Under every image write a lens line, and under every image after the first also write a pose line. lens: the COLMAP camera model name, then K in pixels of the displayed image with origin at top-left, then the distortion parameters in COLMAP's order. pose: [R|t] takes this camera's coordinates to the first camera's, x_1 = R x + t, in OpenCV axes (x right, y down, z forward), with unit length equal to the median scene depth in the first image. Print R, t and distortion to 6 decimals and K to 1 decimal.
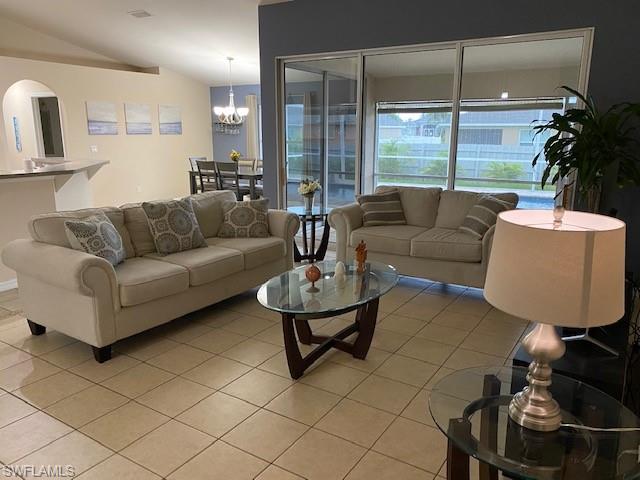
lens RADIAL K [[491.1, 0, 317.7], [0, 491.1, 236.7], [0, 0, 1]] dist [-0.021414, -0.011213]
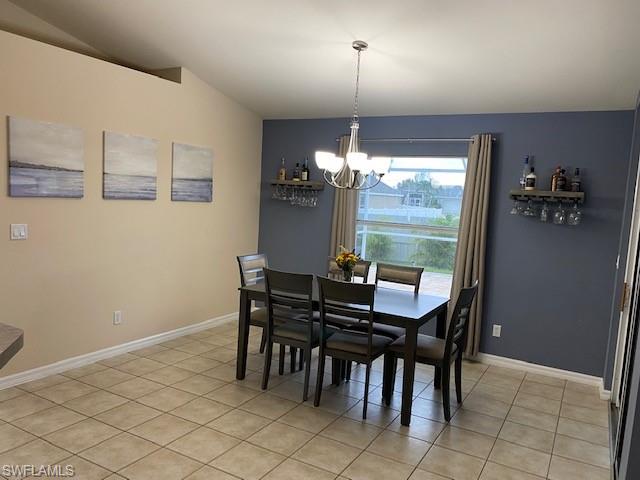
lens RADIAL K [[491.1, 0, 323.5], [0, 491.1, 239.6], [0, 0, 1]] dist [-0.021414, -0.011213]
pose [[0.996659, 0.045601, 0.067758, -0.213175], [-0.037036, 0.991755, -0.122680, -0.122257], [-0.072794, 0.119761, 0.990130, 0.535081]]
